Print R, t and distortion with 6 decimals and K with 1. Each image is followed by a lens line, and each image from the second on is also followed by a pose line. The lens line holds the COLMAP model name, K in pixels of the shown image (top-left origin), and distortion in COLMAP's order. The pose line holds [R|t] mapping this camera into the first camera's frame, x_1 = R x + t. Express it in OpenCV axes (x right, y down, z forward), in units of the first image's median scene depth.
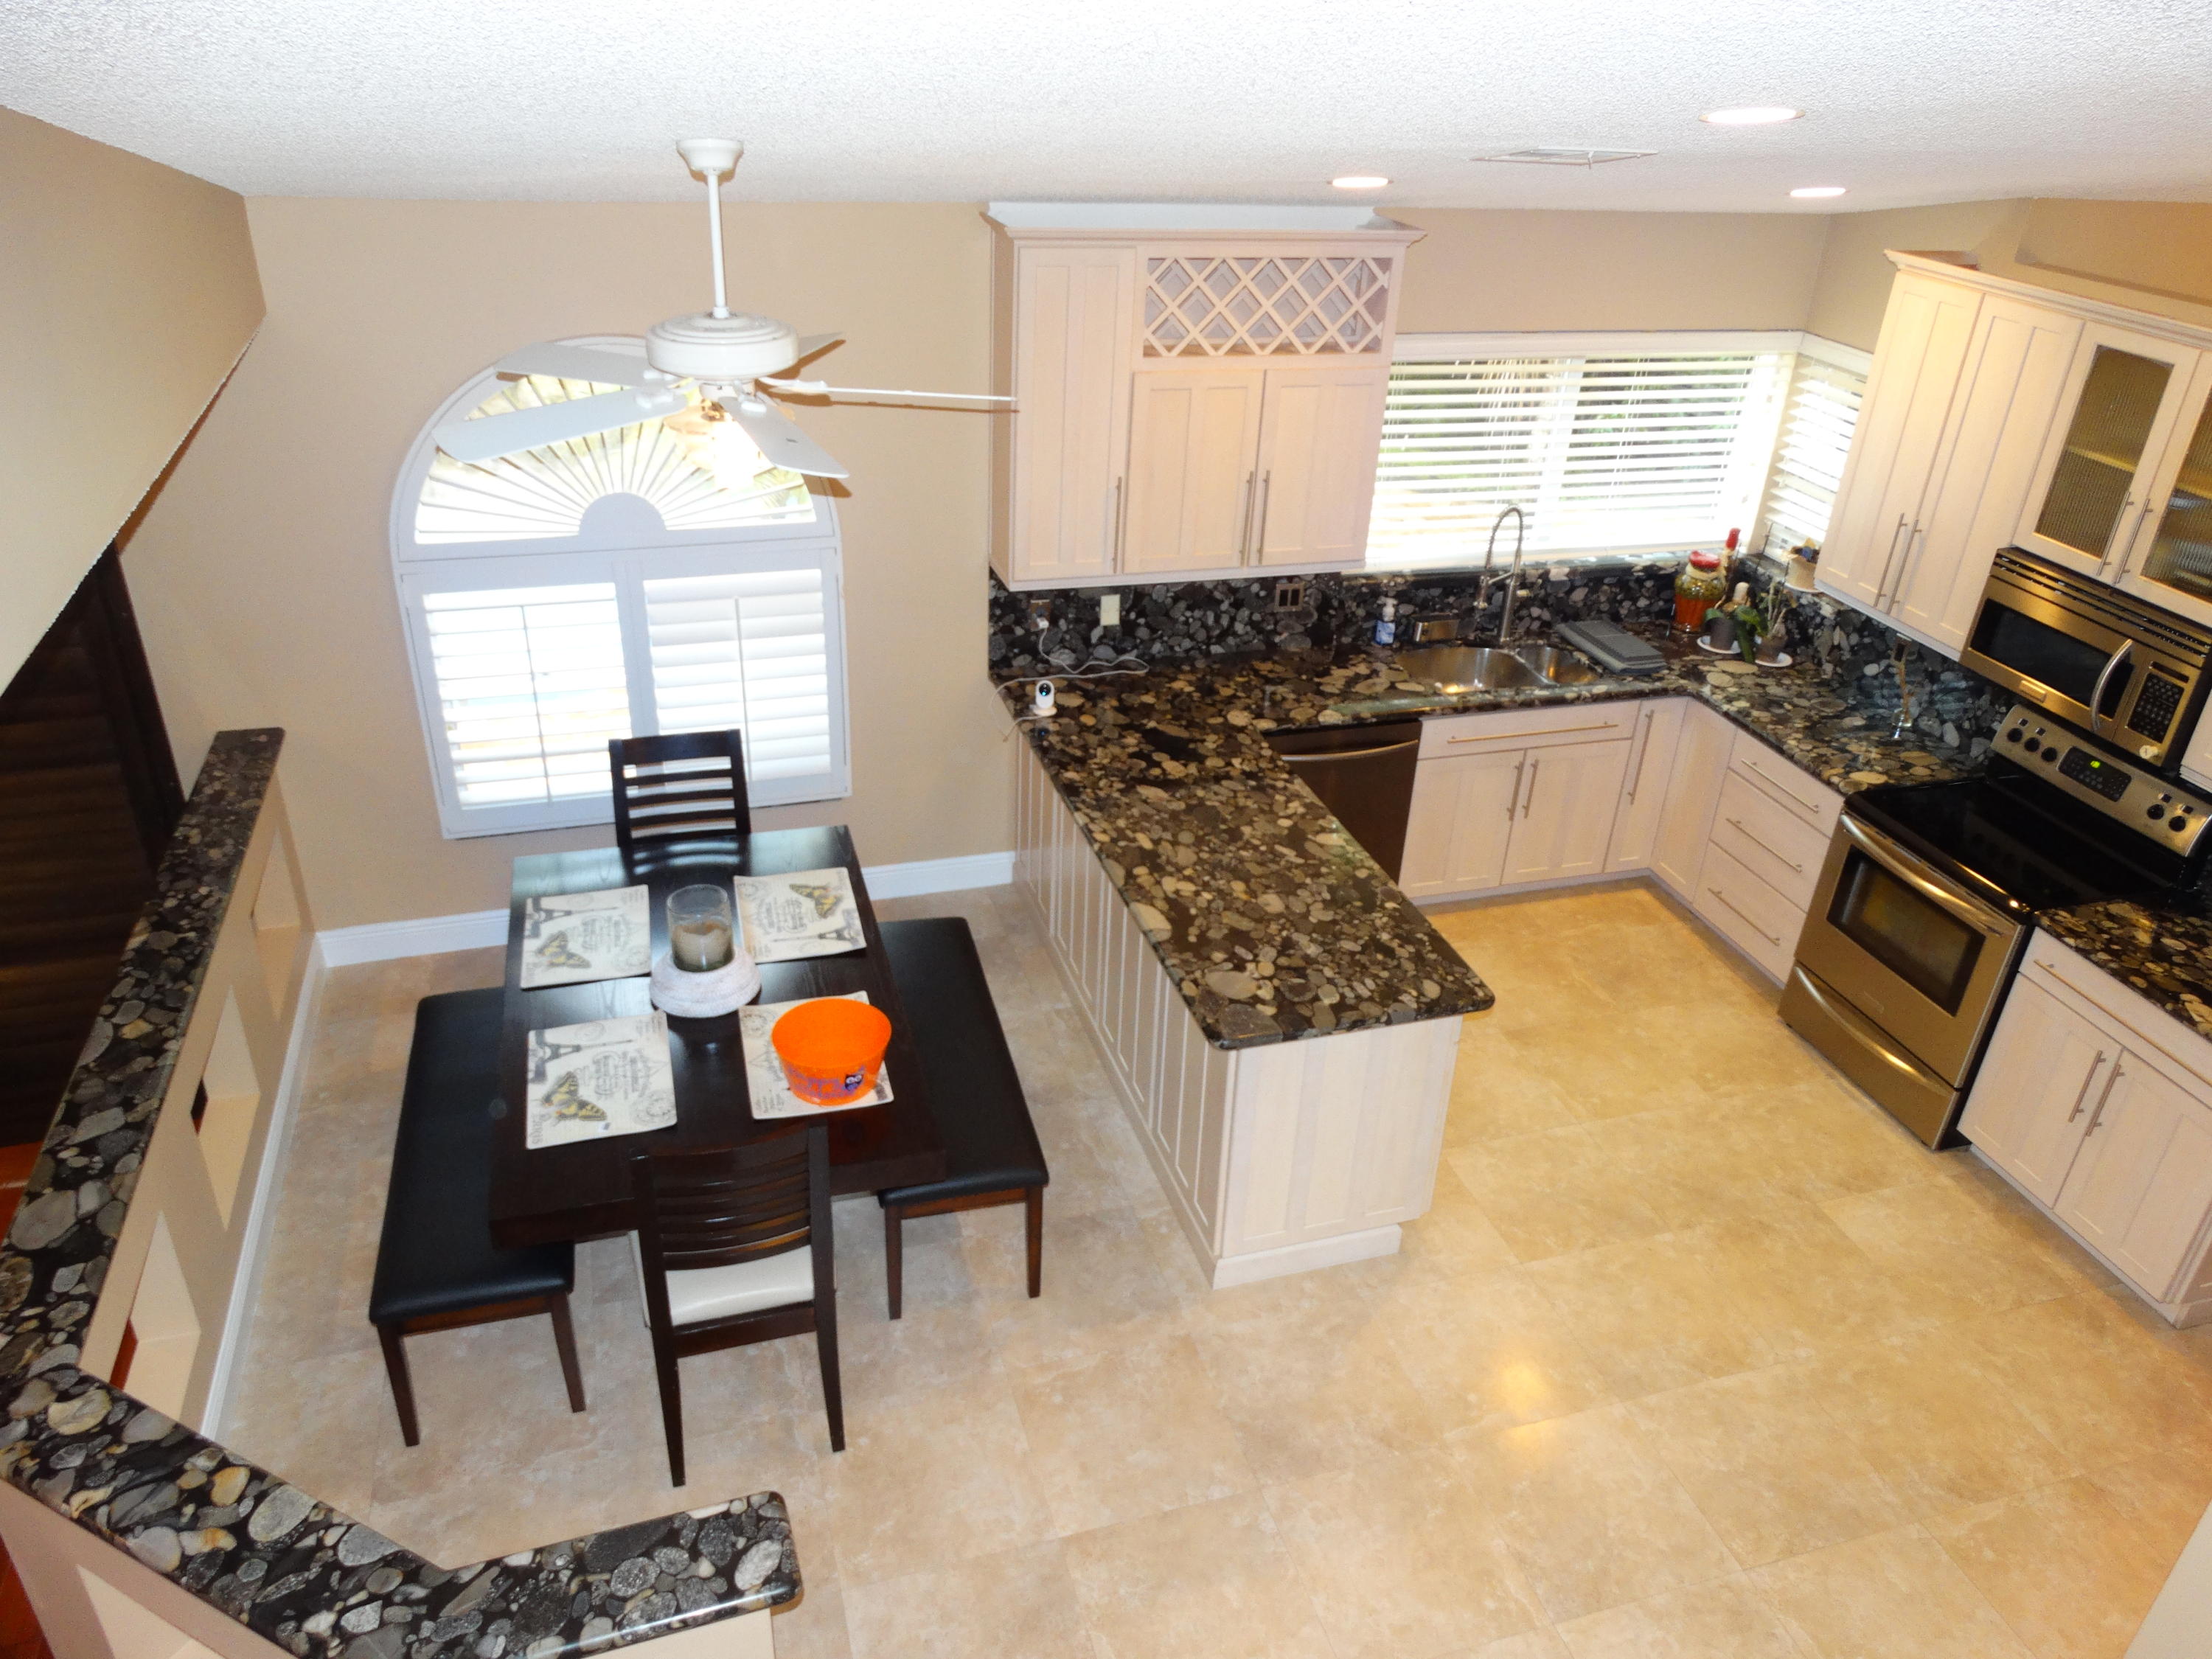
lens RADIAL K [[1576.6, 0, 1109.4], [0, 1576.6, 811.3], [0, 0, 1]] dist [0.000482, -0.000282]
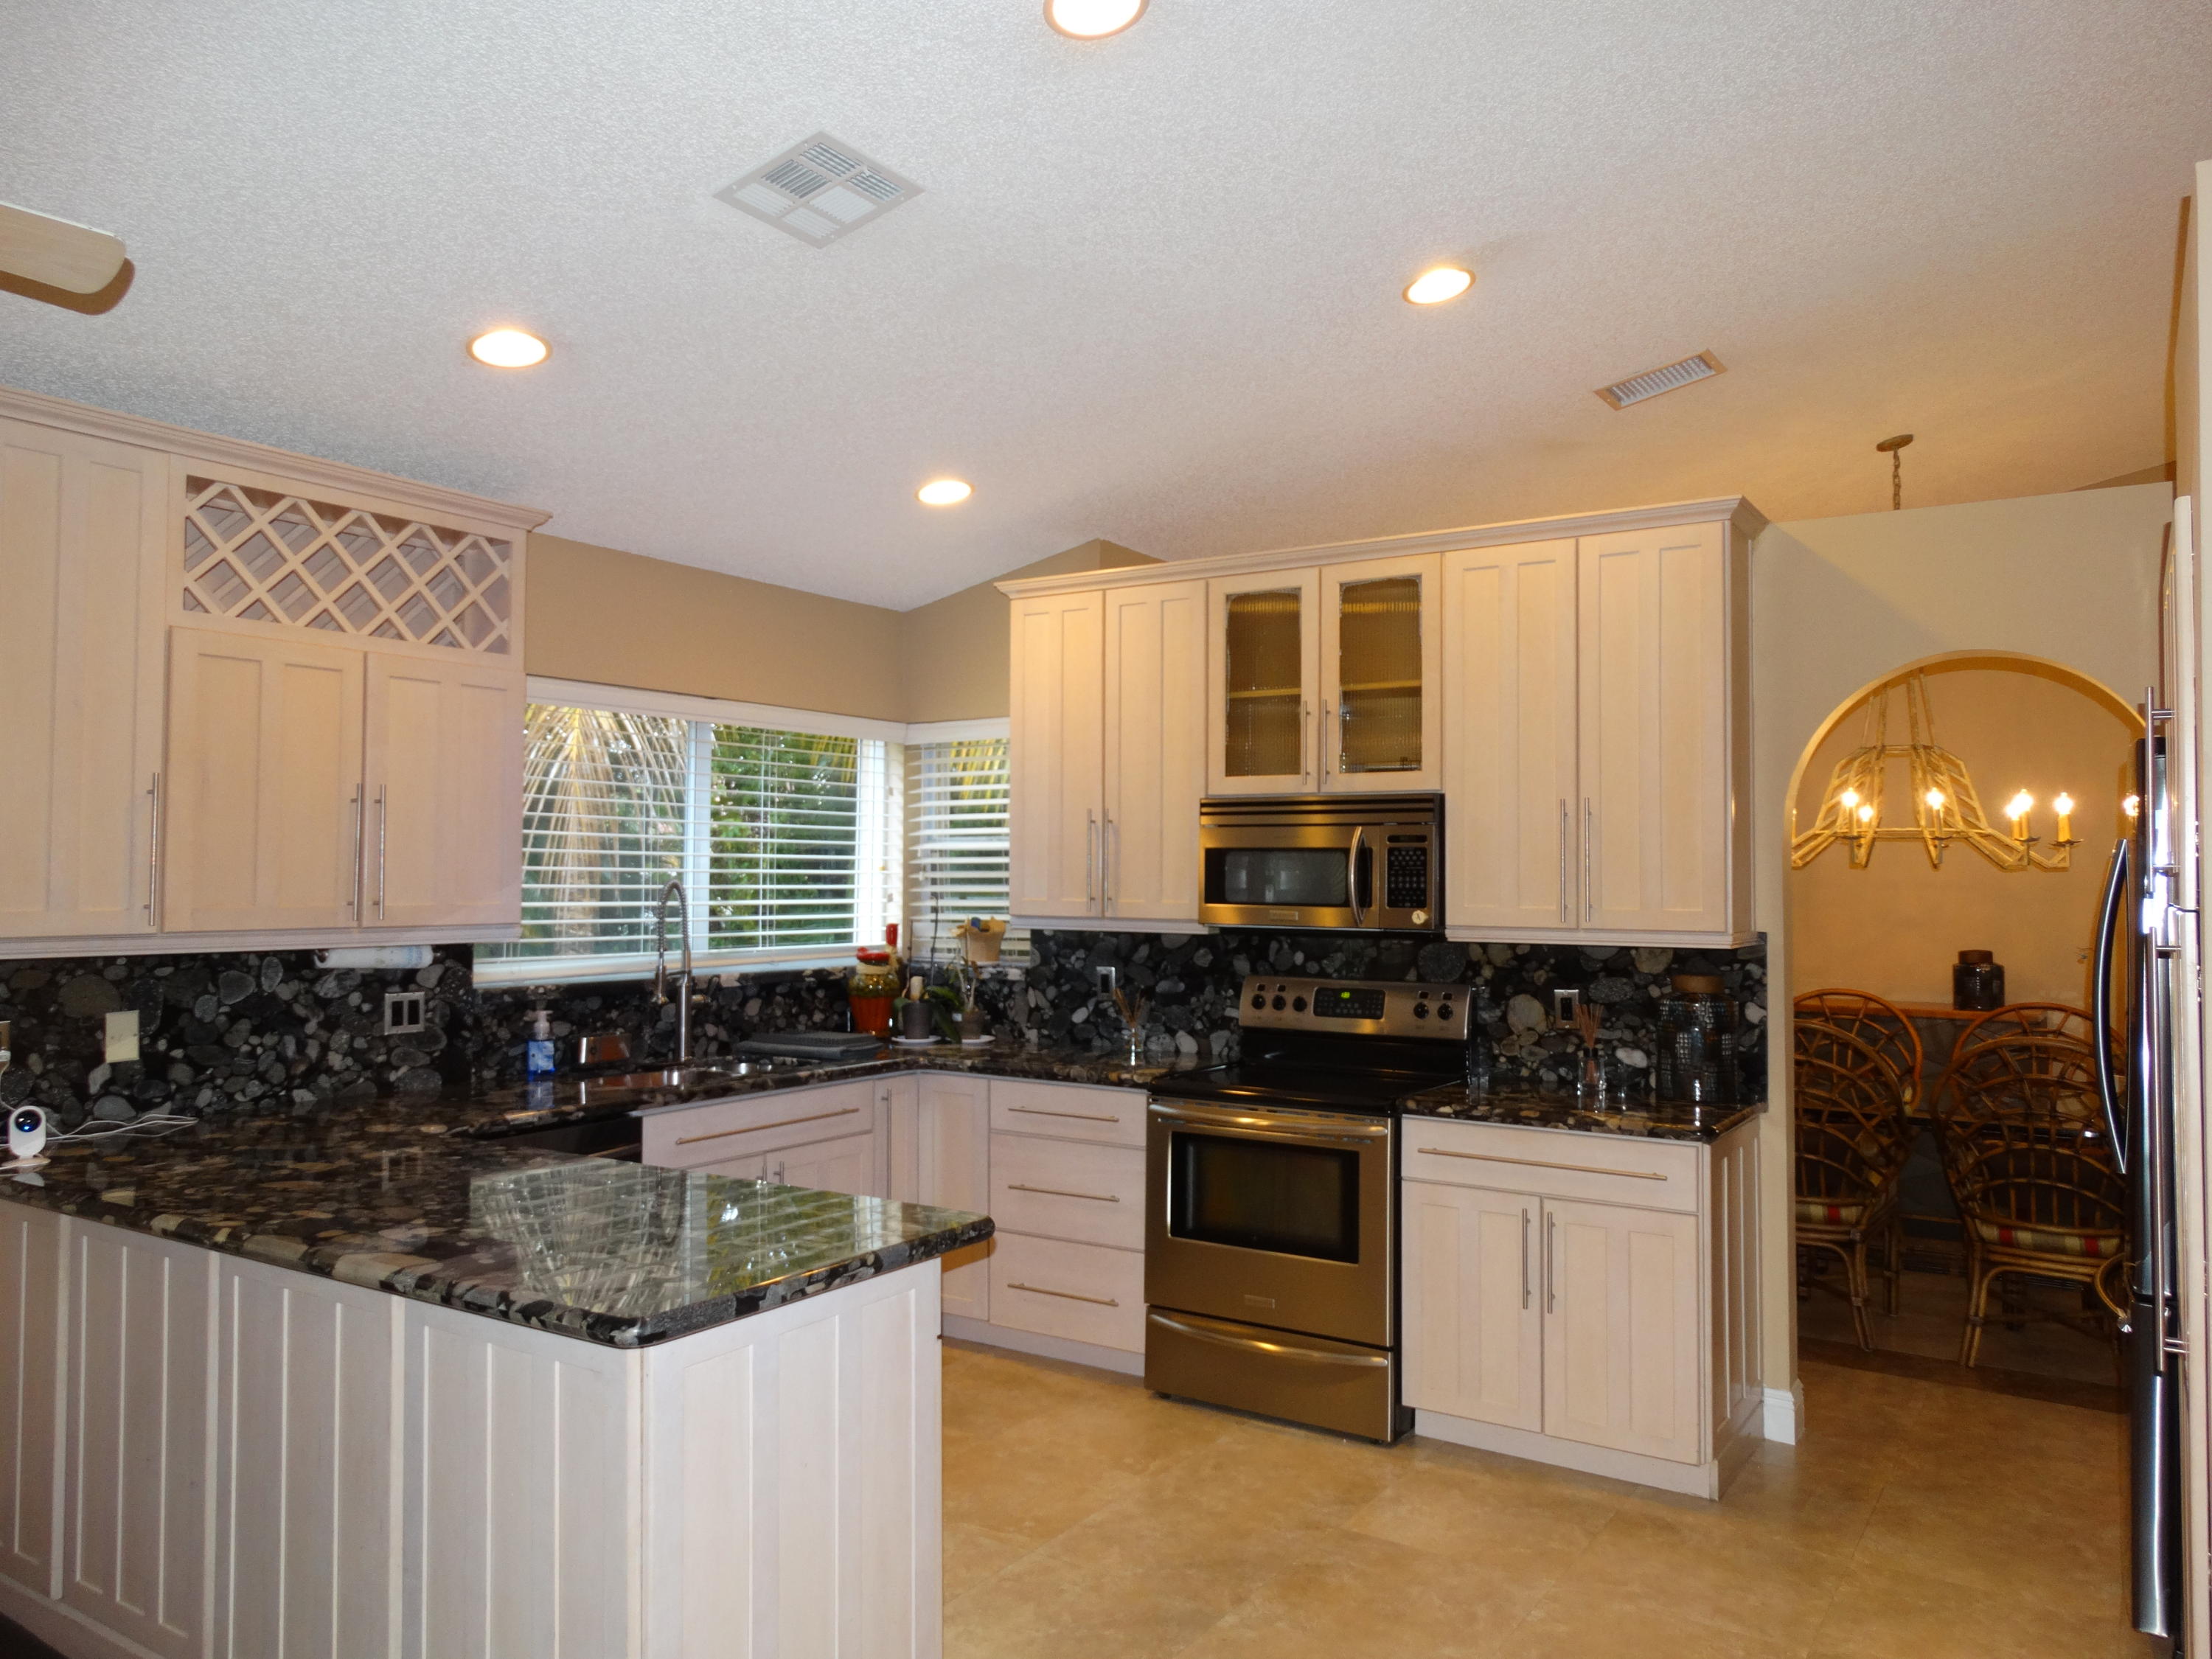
lens RADIAL K [[1566.3, 0, 1100.8], [0, 1566.3, 820.6], [0, 0, 1]] dist [0.003436, 0.002785]
pose [[0.775065, -0.021274, 0.631523, -0.099169], [0.327039, 0.868665, -0.372111, 0.175111], [-0.540666, 0.494943, 0.680230, 0.337690]]
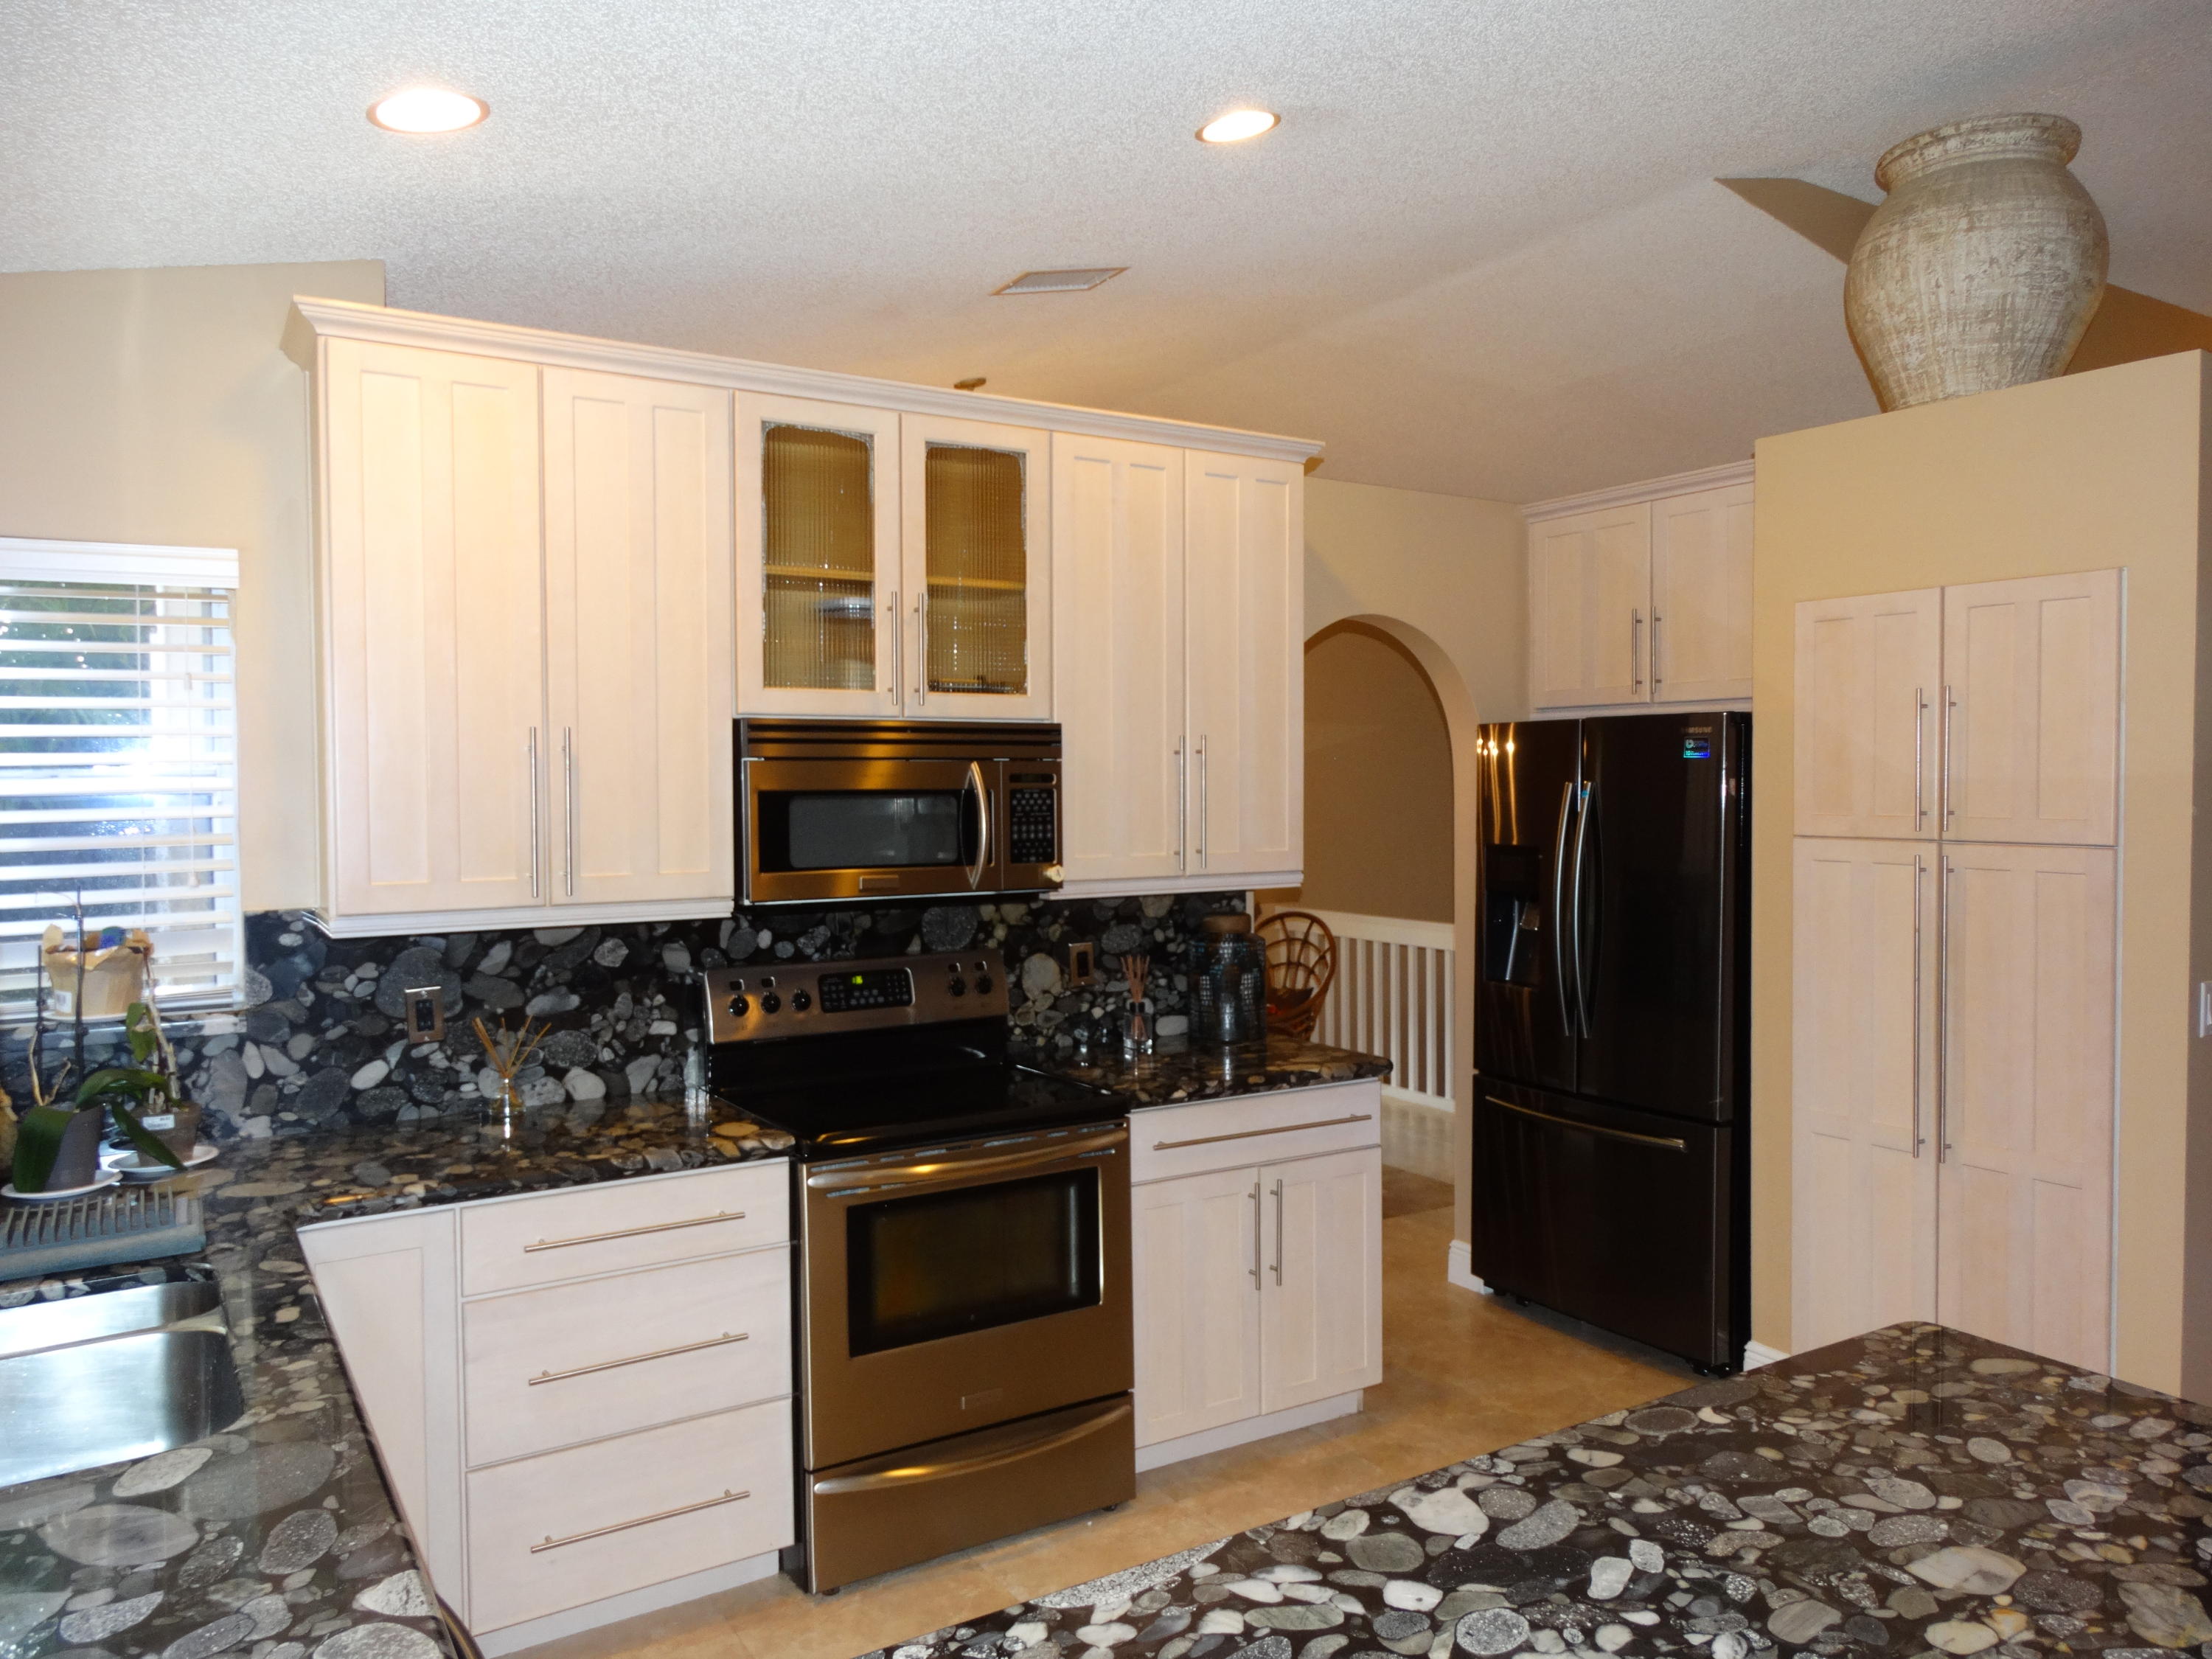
lens RADIAL K [[1598.3, 0, 1109.4], [0, 1598.3, 819.7], [0, 0, 1]] dist [0.008904, 0.002688]
pose [[-0.258826, -0.074139, 0.963074, -0.123361], [0.452076, 0.871811, 0.188609, -0.172013], [-0.853602, 0.484200, -0.192131, 0.931854]]
